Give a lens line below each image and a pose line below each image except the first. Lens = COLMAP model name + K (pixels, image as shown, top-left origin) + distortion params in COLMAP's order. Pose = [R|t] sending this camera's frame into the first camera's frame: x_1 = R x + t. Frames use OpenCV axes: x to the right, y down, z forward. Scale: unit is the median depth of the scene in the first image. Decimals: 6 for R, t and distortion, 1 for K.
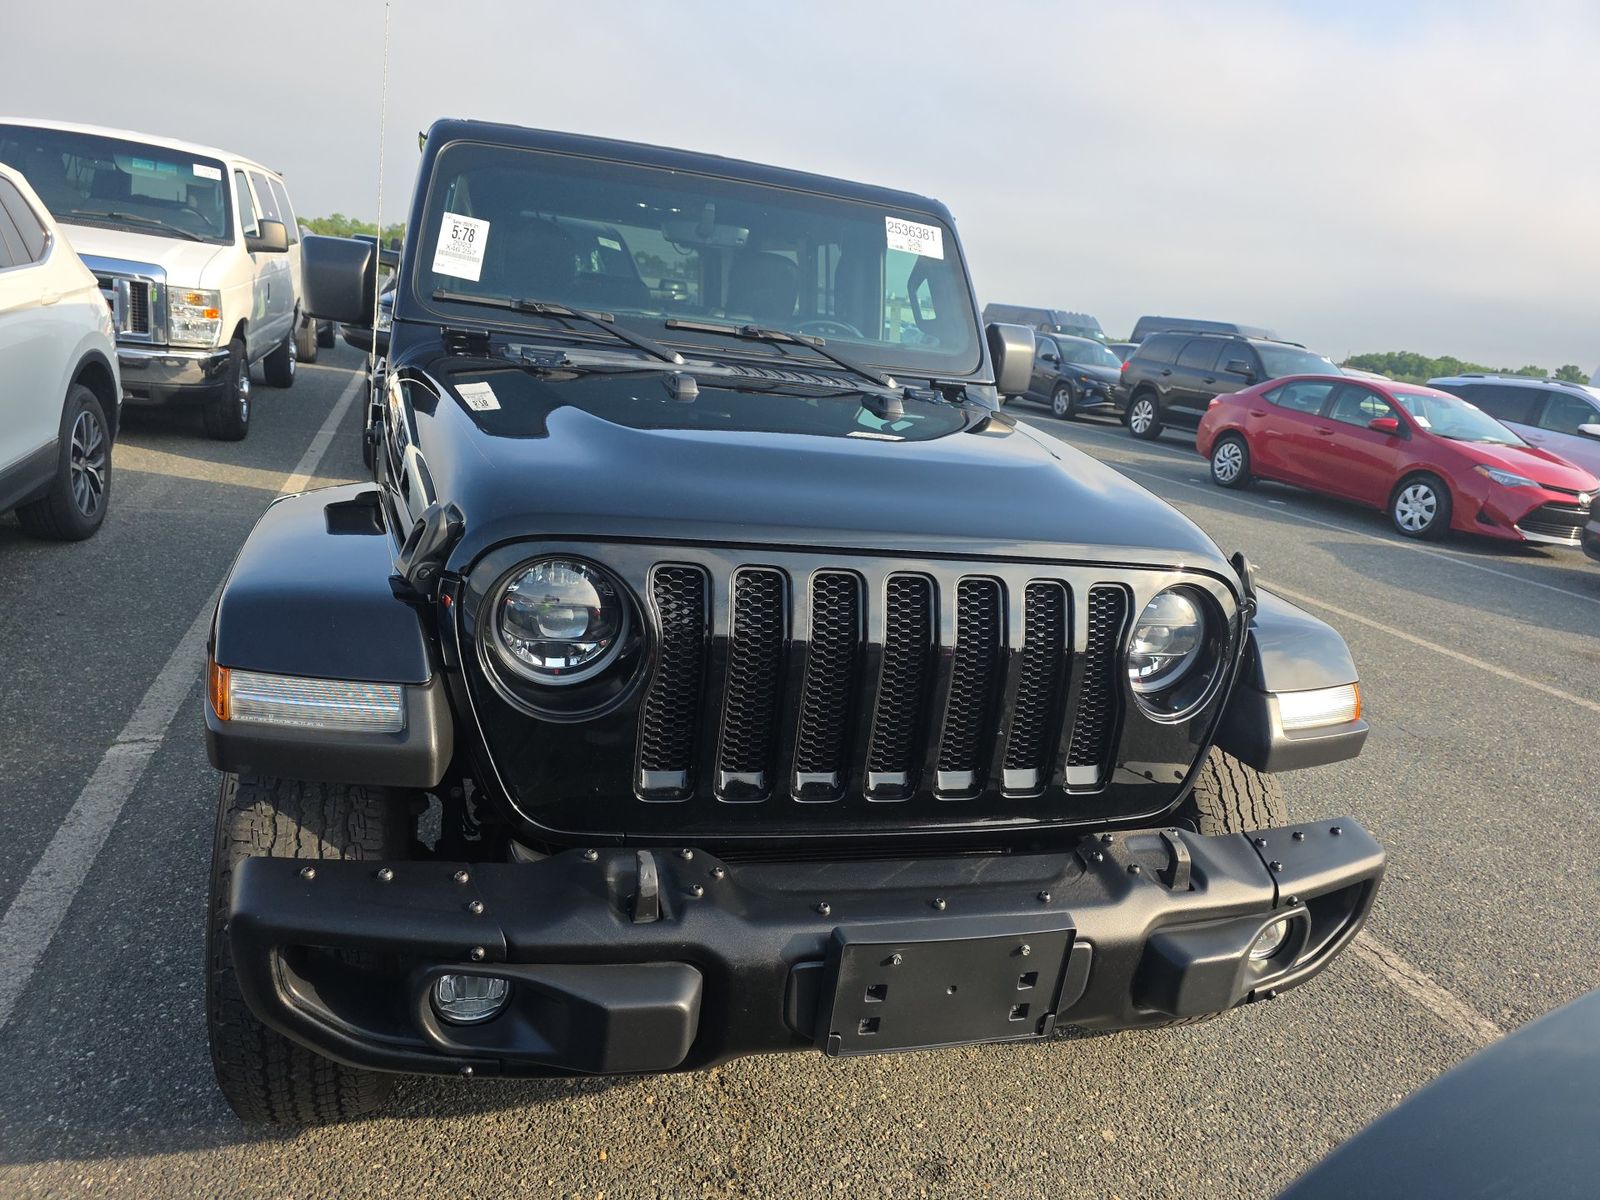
lens RADIAL K [[1084.3, 0, 791.4], [0, 1084.3, 606.2], [0, 0, 1]] dist [0.033527, -0.032283]
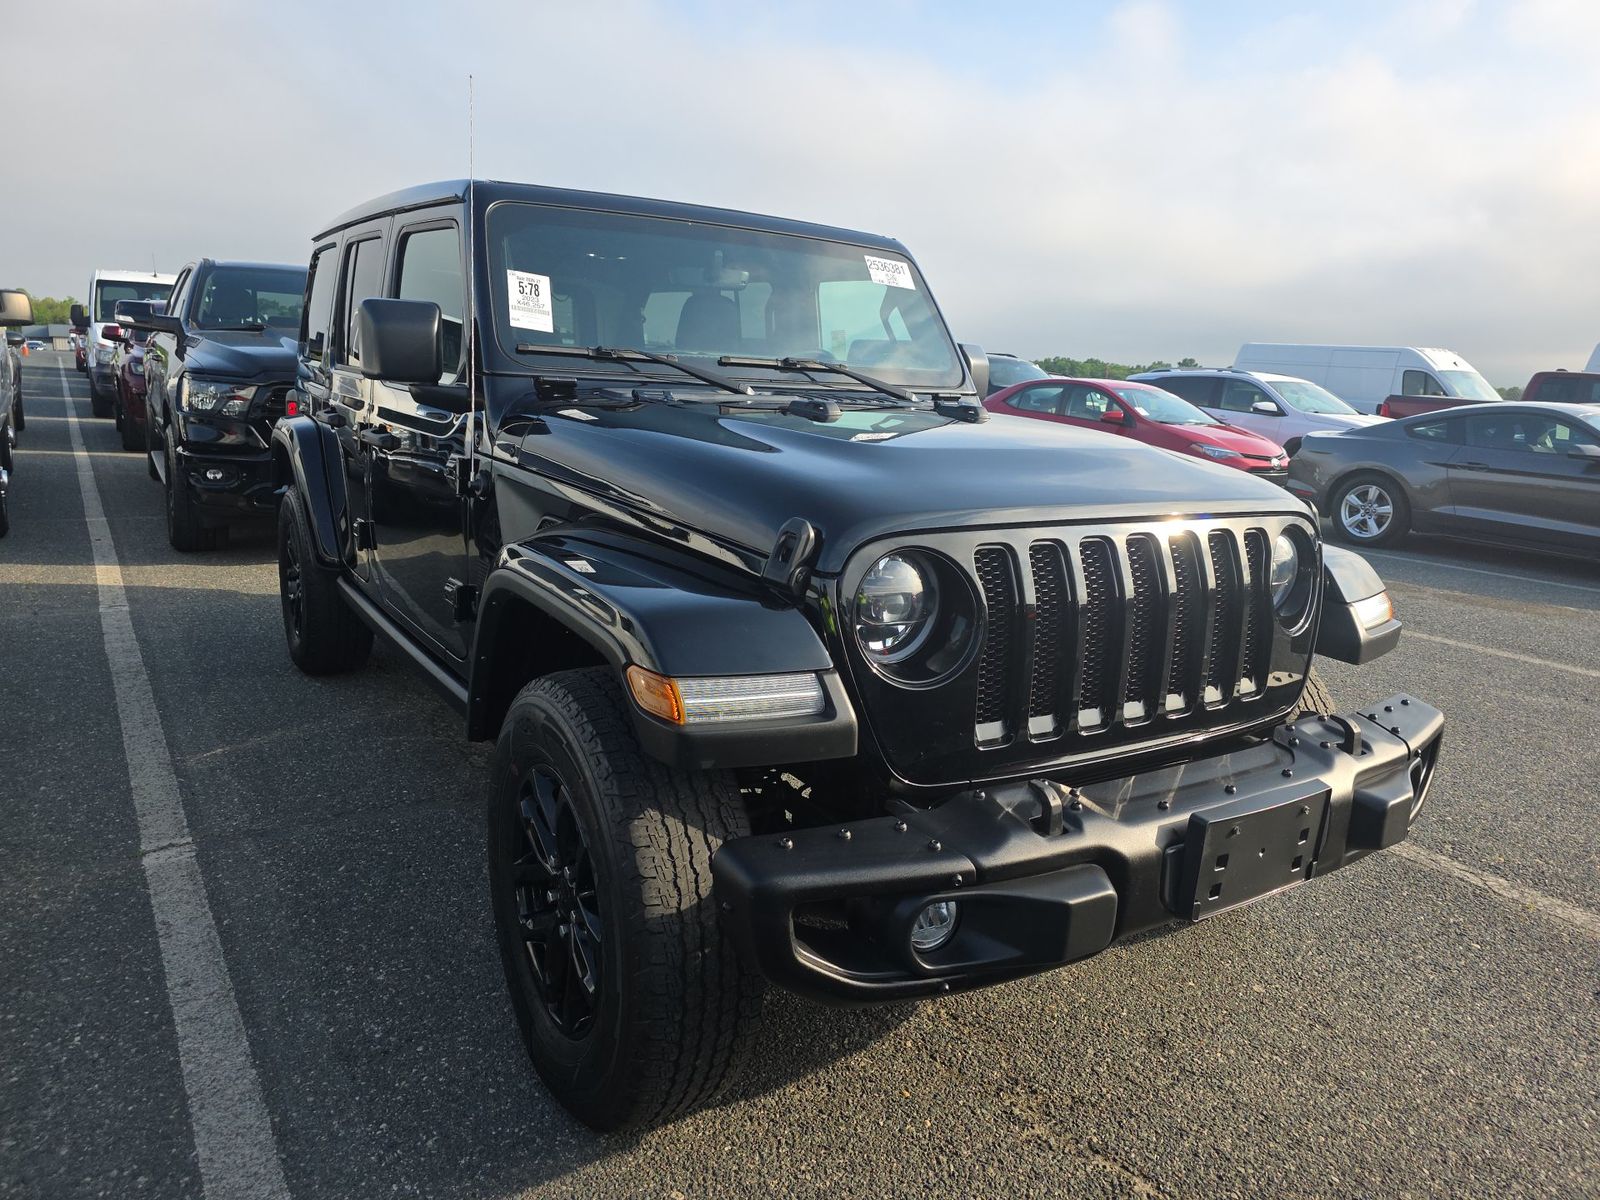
lens RADIAL K [[1084.3, 0, 809.2], [0, 1084.3, 589.2], [0, 0, 1]] dist [0.033527, -0.032283]
pose [[0.957246, -0.124603, 0.261063, -0.363985], [0.136484, 0.990252, -0.027813, 0.008870], [-0.255052, 0.062255, 0.964921, -0.057951]]
